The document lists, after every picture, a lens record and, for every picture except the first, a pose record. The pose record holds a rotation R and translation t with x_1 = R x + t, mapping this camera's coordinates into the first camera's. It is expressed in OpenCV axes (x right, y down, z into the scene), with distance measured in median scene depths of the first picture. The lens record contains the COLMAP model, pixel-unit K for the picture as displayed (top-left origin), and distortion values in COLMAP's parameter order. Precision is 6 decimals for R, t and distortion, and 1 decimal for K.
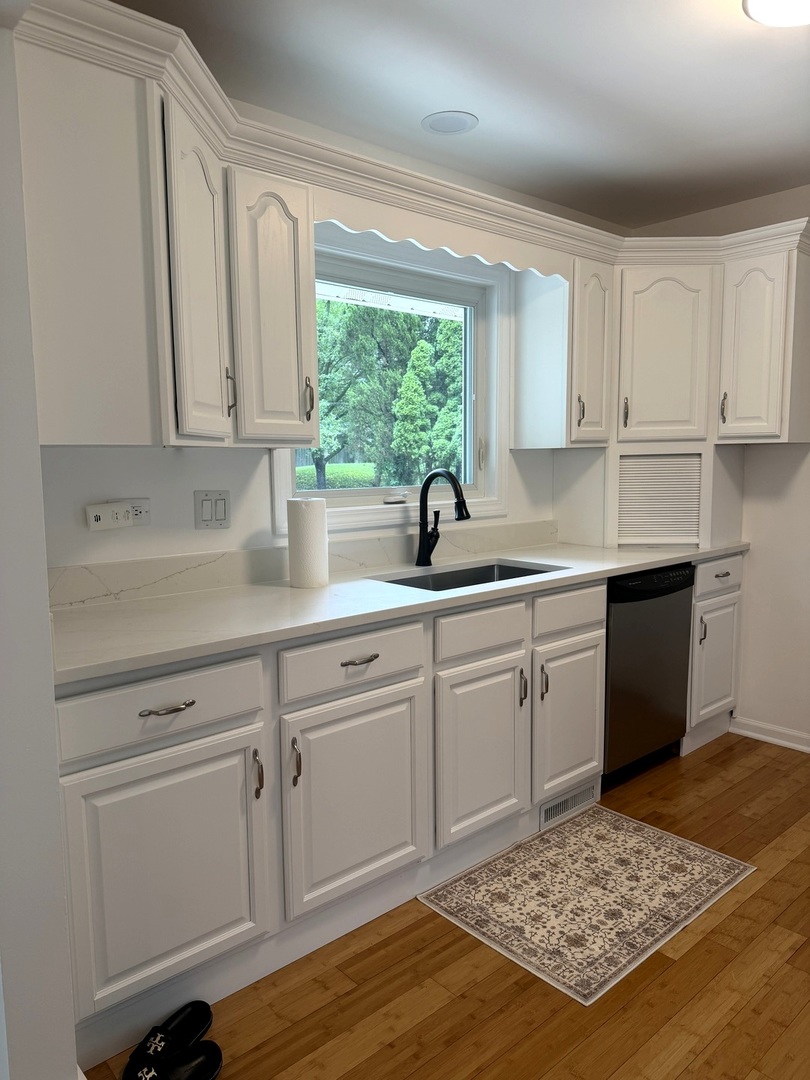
lens RADIAL K [[757.7, 0, 405.0], [0, 757.7, 540.0], [0, 0, 1]] dist [0.120750, -0.197101]
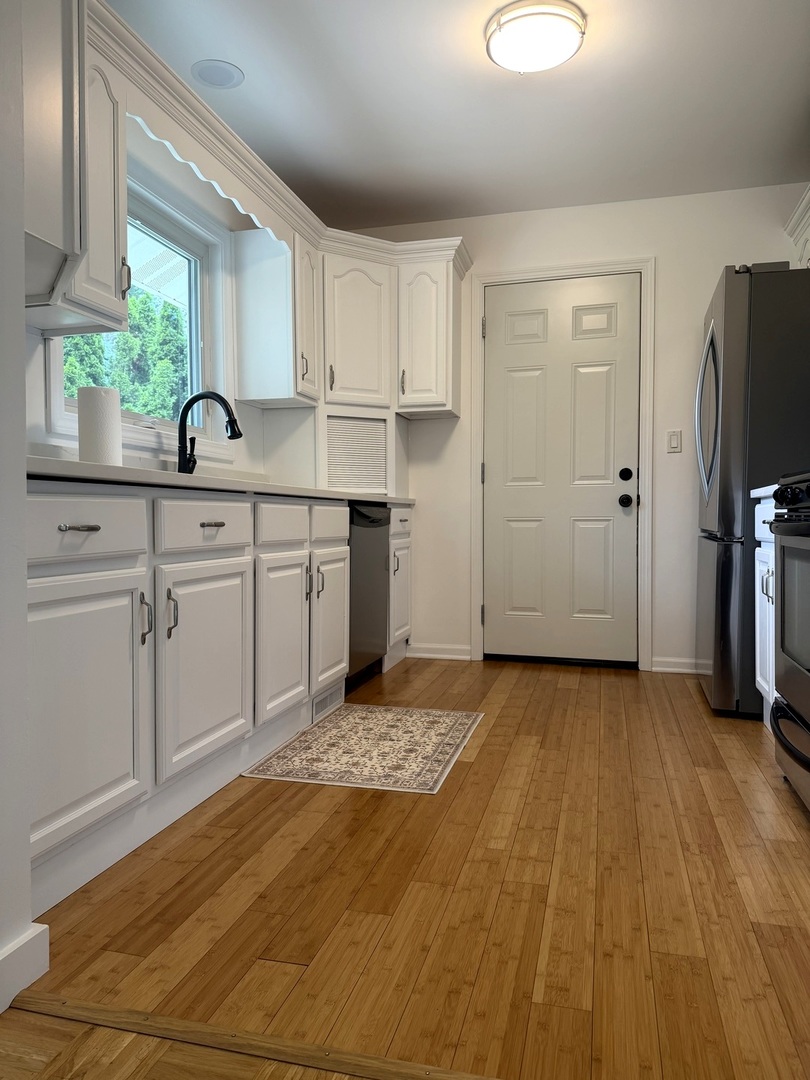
lens RADIAL K [[758.6, 0, 399.6], [0, 758.6, 538.5], [0, 0, 1]] dist [0.116634, -0.185496]
pose [[0.836107, -0.004248, 0.548550, -0.311785], [0.054295, 0.995701, -0.075047, 0.202123], [-0.545873, 0.092531, 0.832743, 0.004228]]
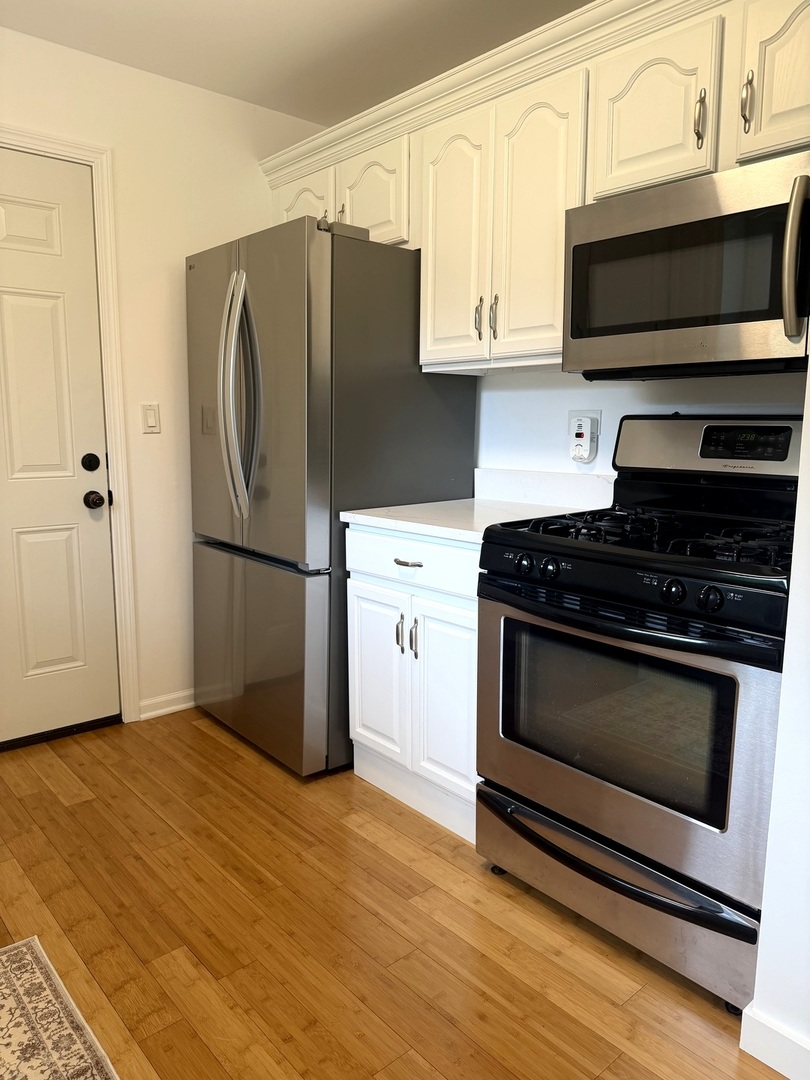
lens RADIAL K [[758.6, 0, 399.6], [0, 758.6, 538.5], [0, 0, 1]] dist [0.116634, -0.185496]
pose [[0.010416, -0.140313, 0.990052, -0.181128], [0.104290, 0.984859, 0.138480, -0.004250], [-0.994492, 0.101810, 0.024892, 0.544737]]
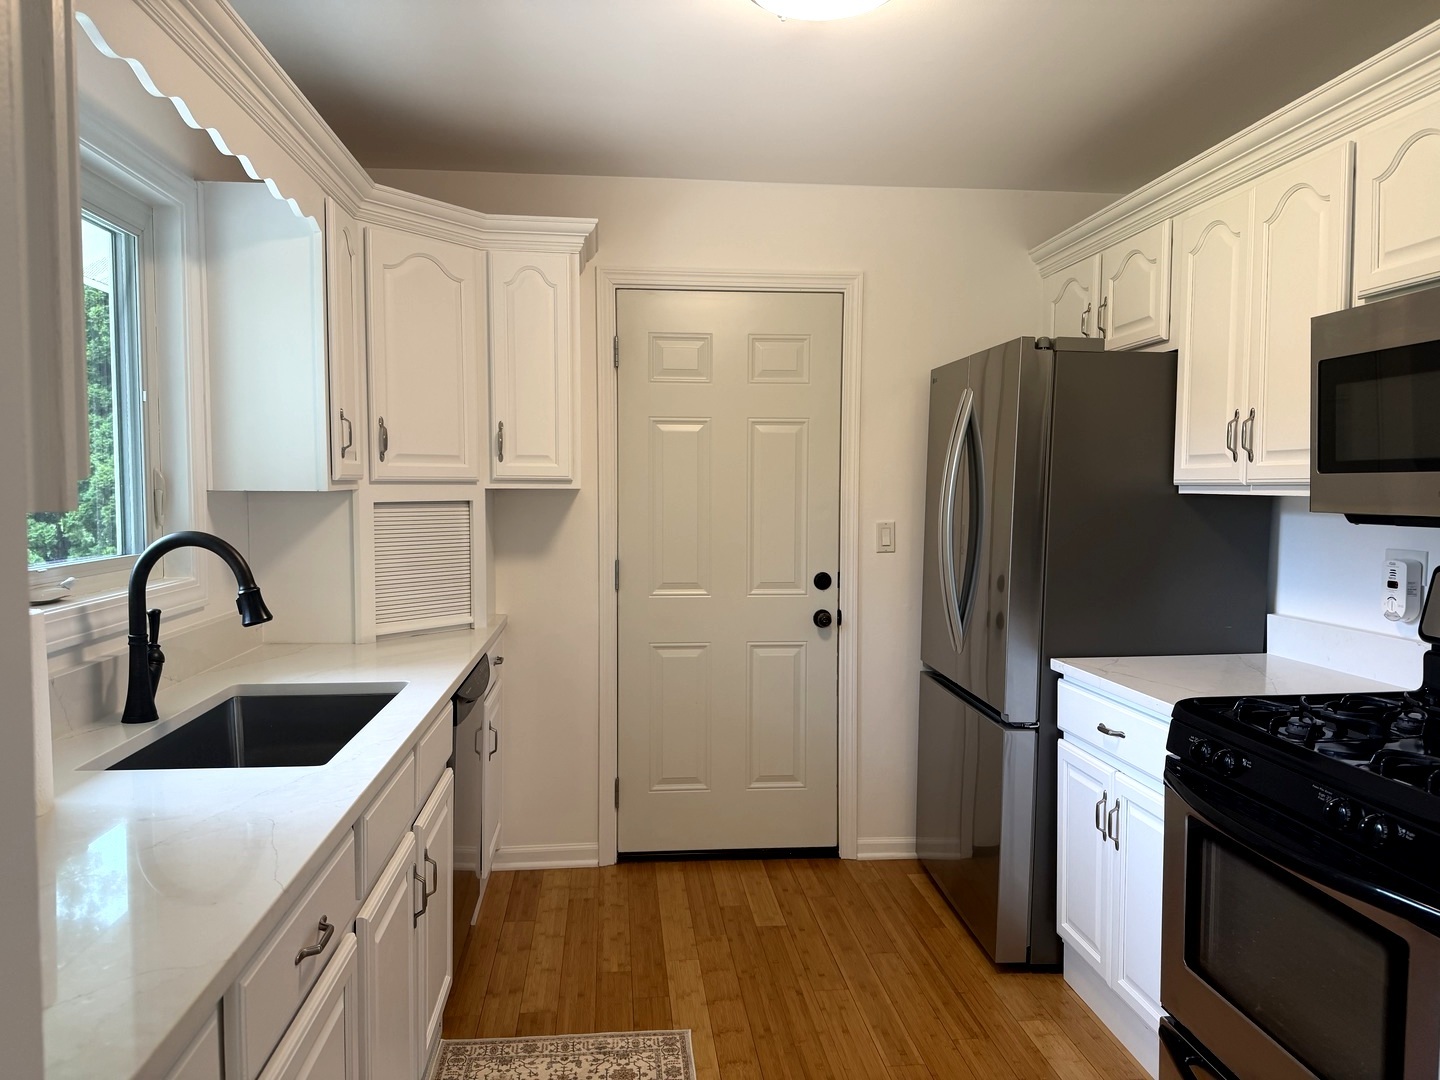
lens RADIAL K [[1010.3, 0, 711.3], [0, 1010.3, 546.2], [0, 0, 1]] dist [0.120750, -0.197101]
pose [[0.588661, -0.037455, 0.807512, -0.322753], [0.081298, 0.996605, -0.013039, -0.045763], [-0.804281, 0.073325, 0.589707, 0.294333]]
